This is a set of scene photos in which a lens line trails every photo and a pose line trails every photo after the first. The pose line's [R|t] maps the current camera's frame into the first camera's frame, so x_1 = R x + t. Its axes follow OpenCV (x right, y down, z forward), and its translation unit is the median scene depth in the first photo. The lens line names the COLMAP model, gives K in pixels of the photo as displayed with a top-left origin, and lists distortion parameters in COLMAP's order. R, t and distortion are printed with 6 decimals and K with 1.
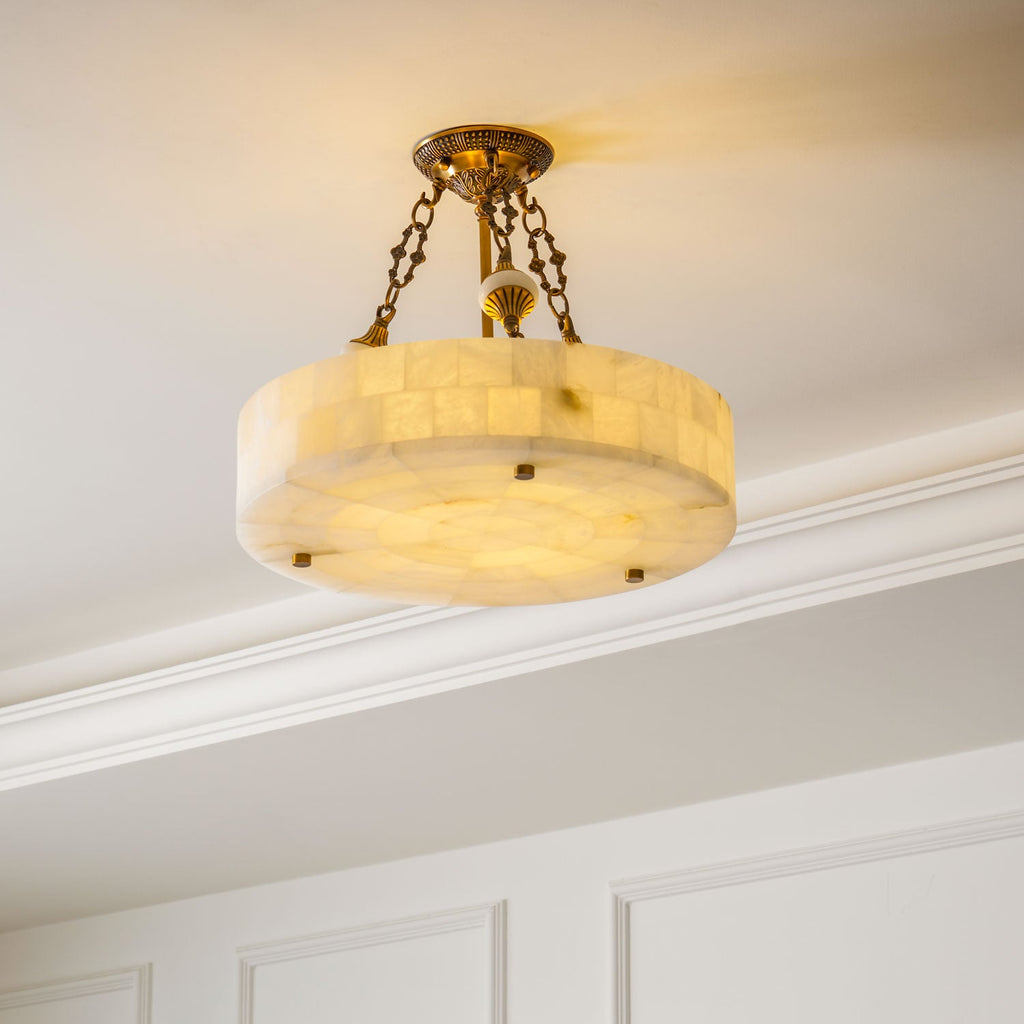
lens RADIAL K [[3652.4, 0, 512.0], [0, 3652.4, 512.0], [0, 0, 1]] dist [1.333587, 0.422596]
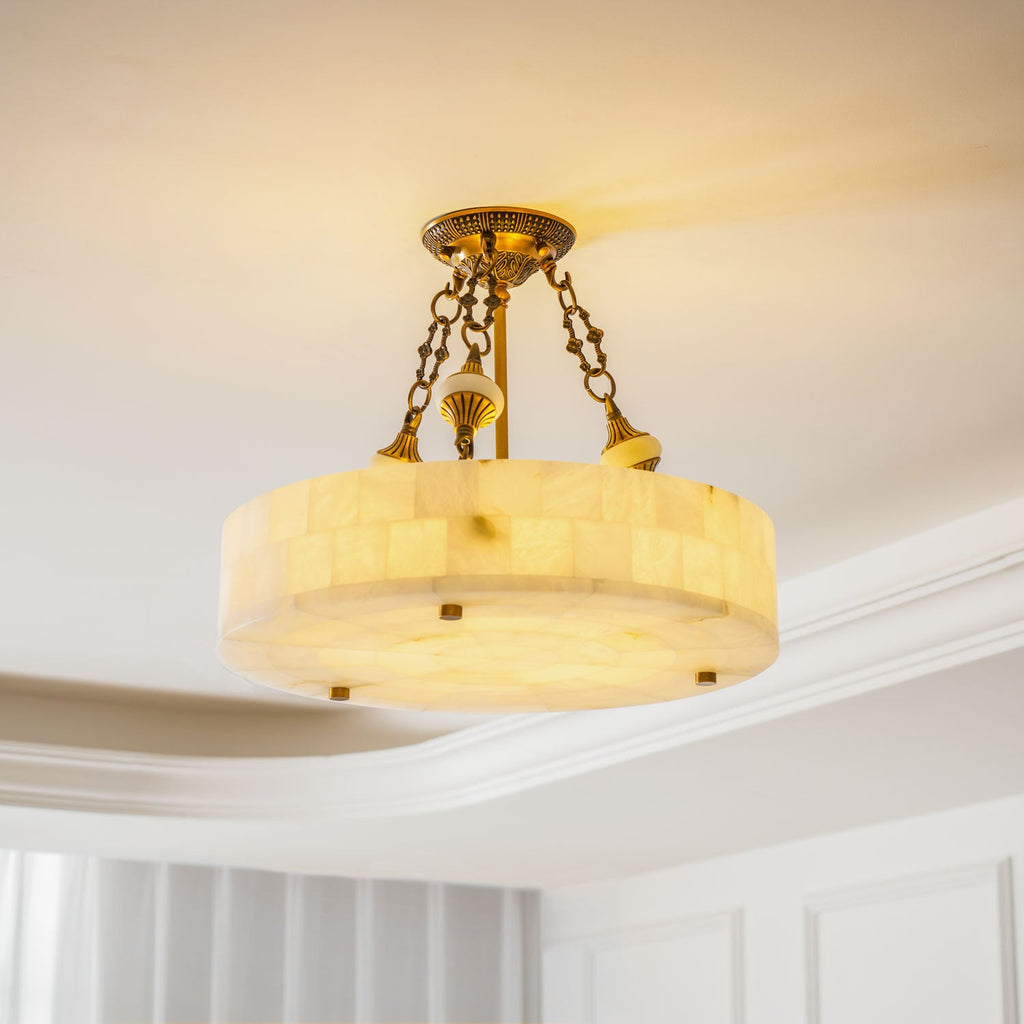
lens RADIAL K [[2659.7, 0, 531.4], [0, 2659.7, 484.7], [0, 0, 1]] dist [0.079258, 0.035953]
pose [[0.930710, -0.093088, -0.353713, 0.243831], [0.107497, 0.993978, 0.021263, -0.051555], [0.349604, -0.057813, 0.935112, 0.405187]]
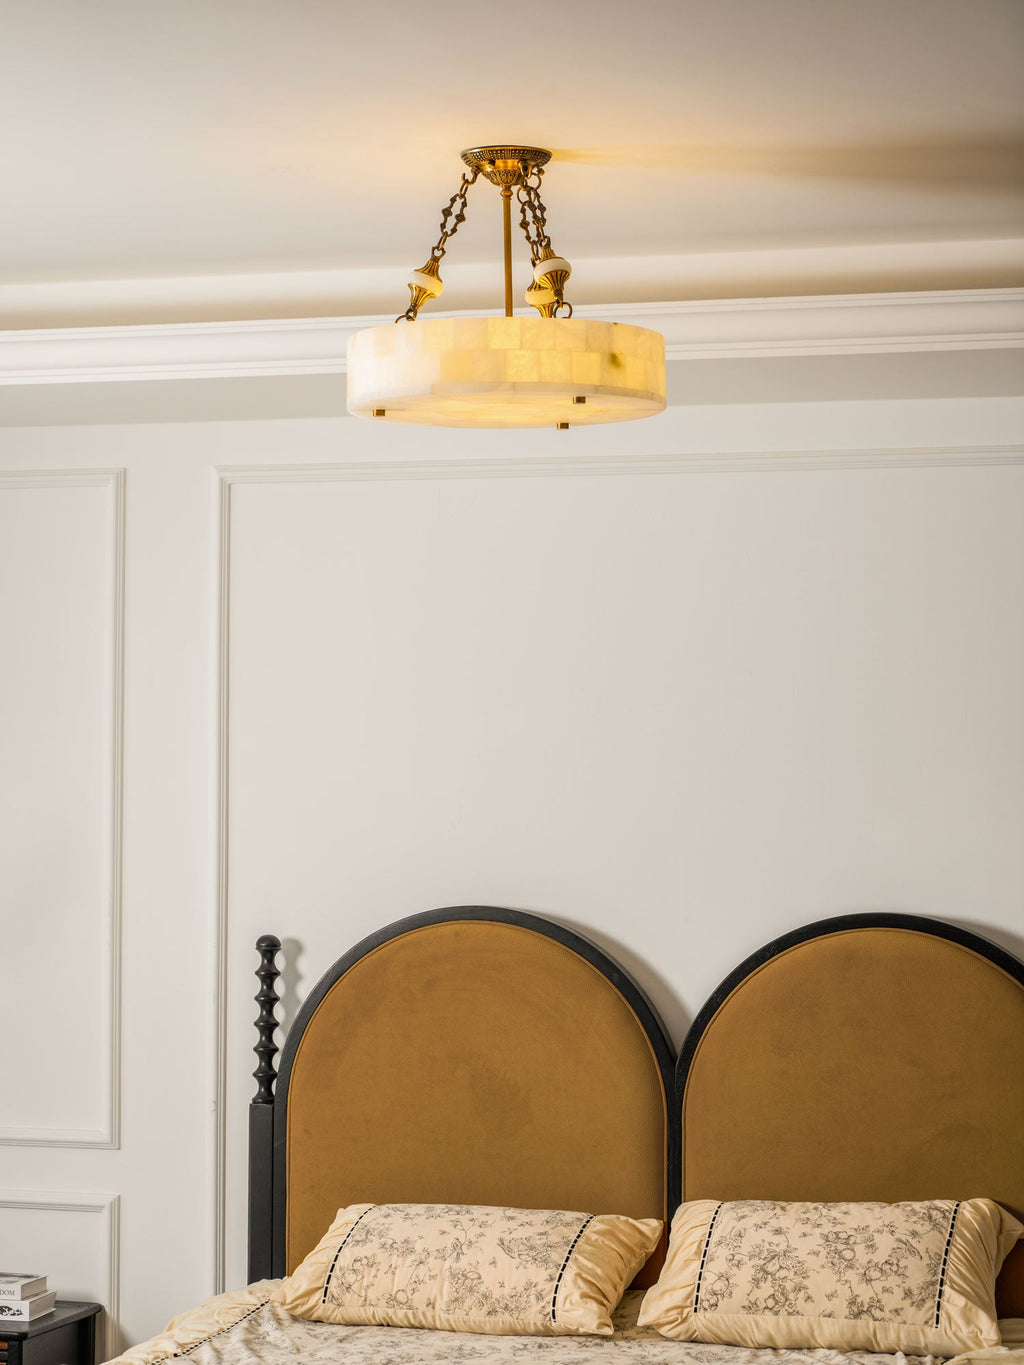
lens RADIAL K [[3387.4, 0, 512.0], [0, 3387.4, 682.5], [0, 0, 1]] dist [0.050818, 0.266102]
pose [[0.923162, 0.021139, 0.383830, -0.582177], [-0.126545, 0.959545, 0.251514, -0.258147], [-0.362985, -0.280760, 0.888491, -0.344463]]
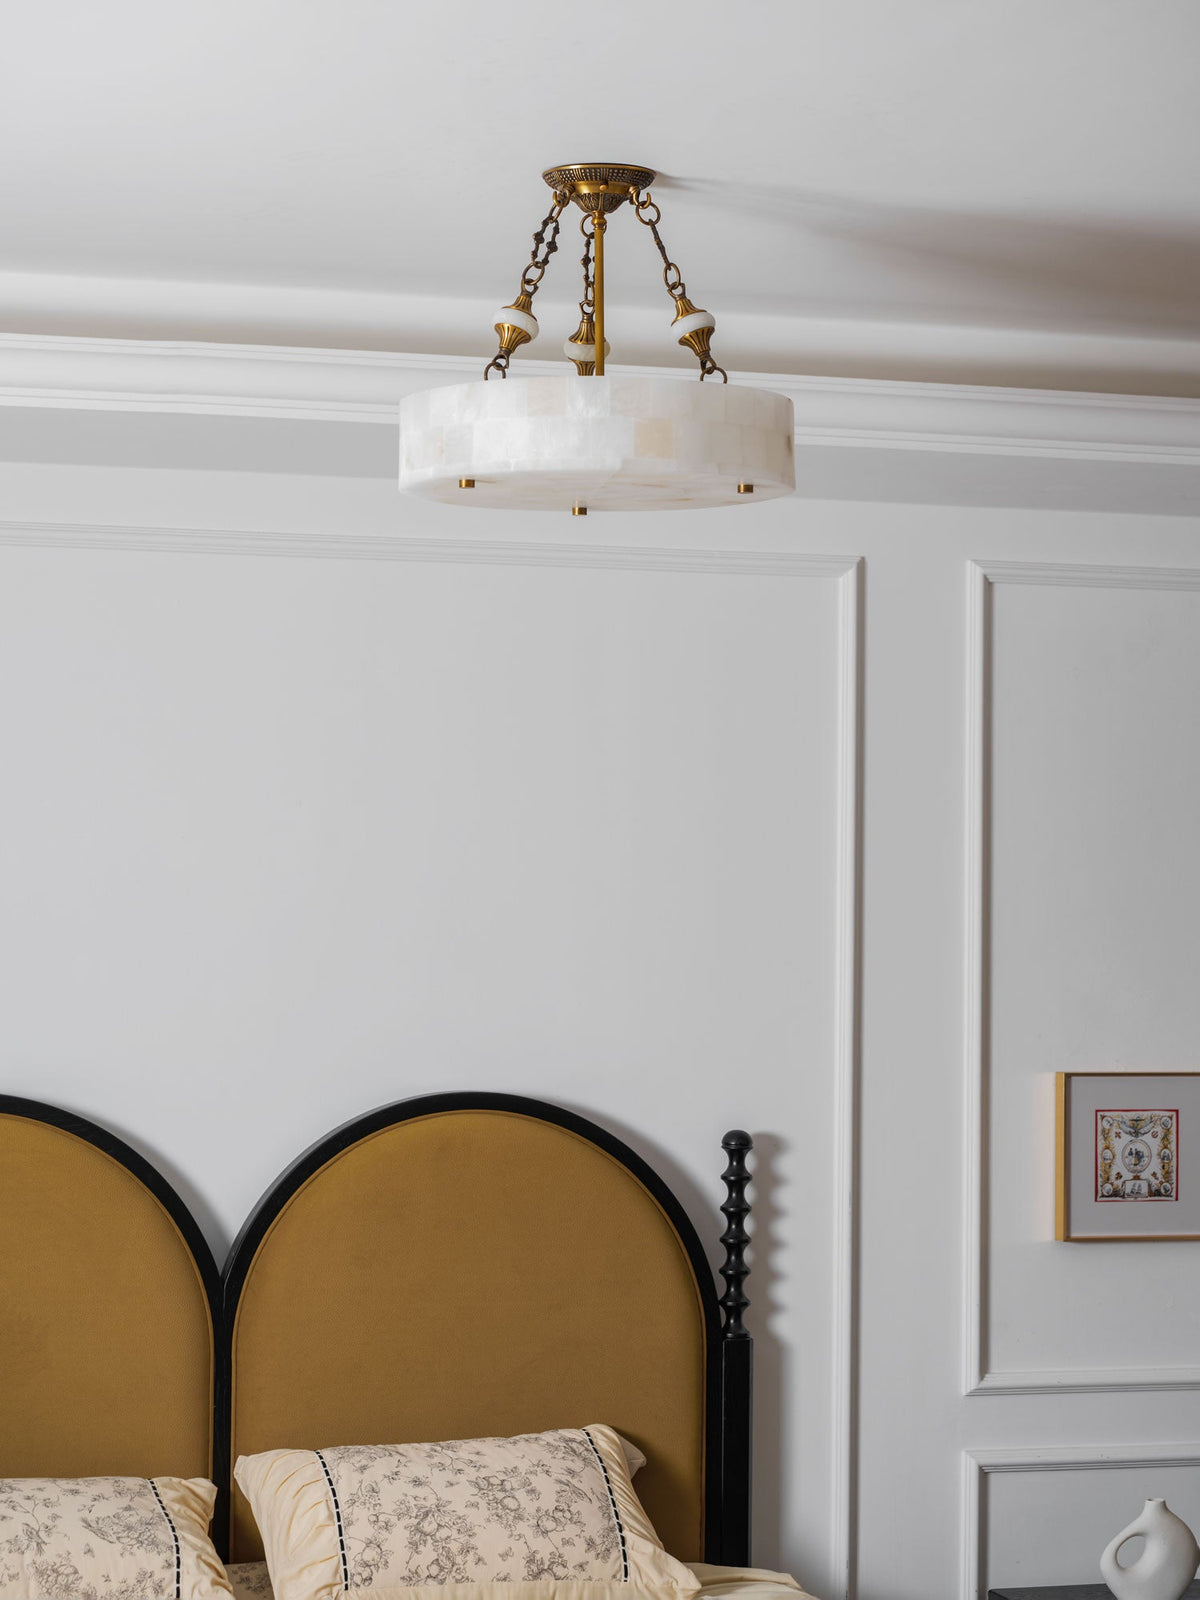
lens RADIAL K [[3802.7, 0, 602.4], [0, 3802.7, 725.6], [0, 0, 1]] dist [0.009621, 0.289589]
pose [[0.553138, 0.050968, 0.831529, -1.133169], [-0.270404, 0.955071, 0.121333, -0.079958], [-0.787985, -0.291963, 0.542068, 0.268865]]
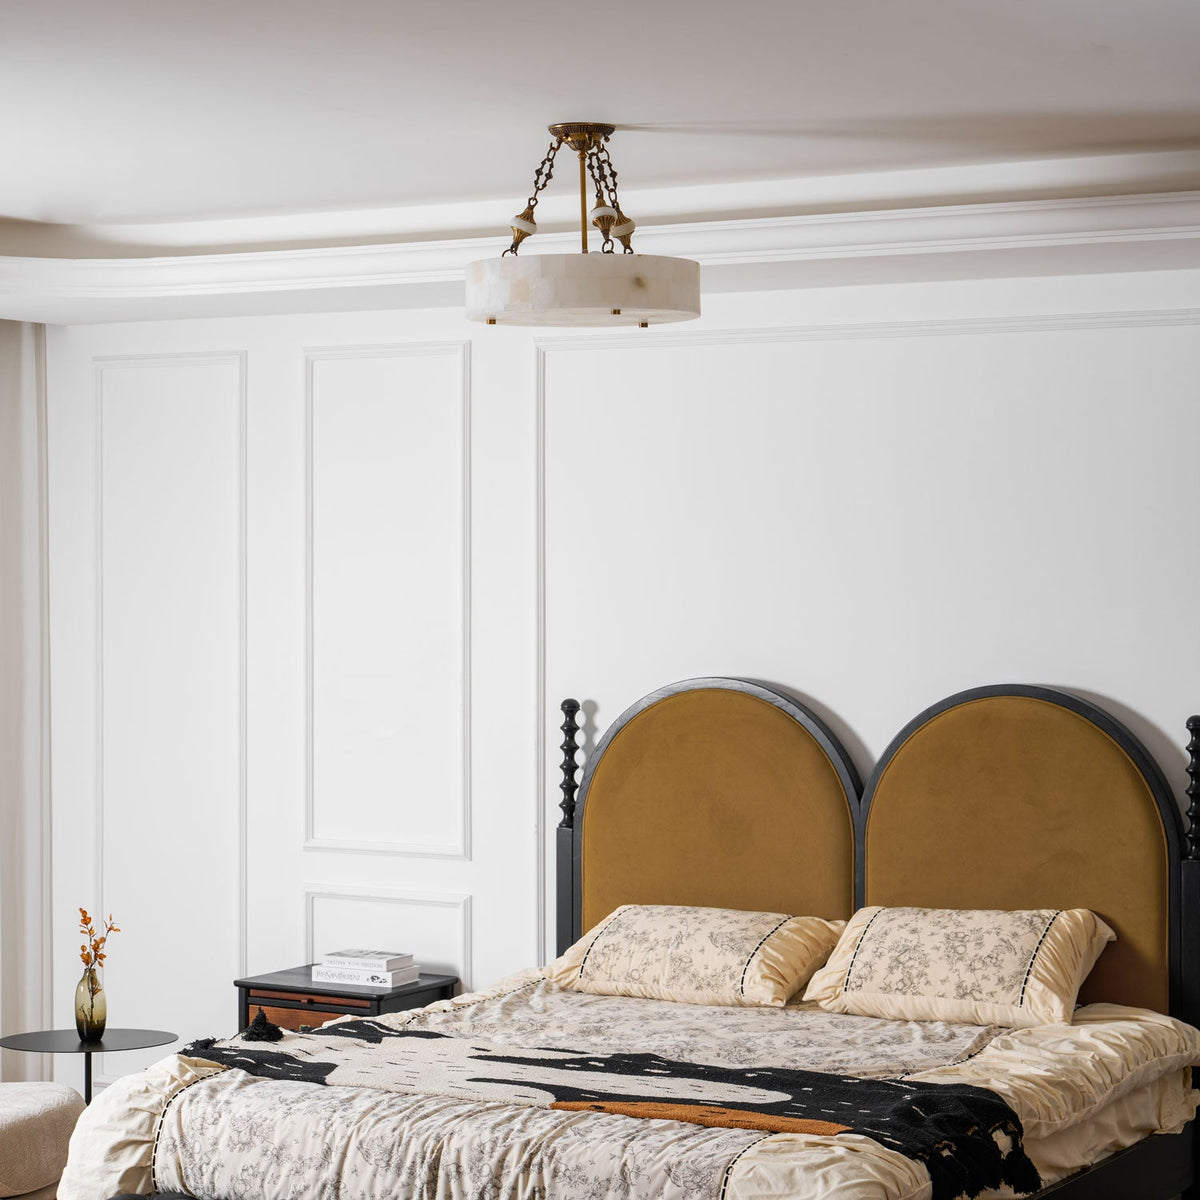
lens RADIAL K [[3116.8, 0, 622.7], [0, 3116.8, 568.0], [0, 0, 1]] dist [0.079258, 0.035953]
pose [[0.986591, 0.001884, 0.163201, -0.290863], [-0.052772, 0.949905, 0.308052, -0.432332], [-0.154445, -0.312534, 0.937267, -0.784552]]
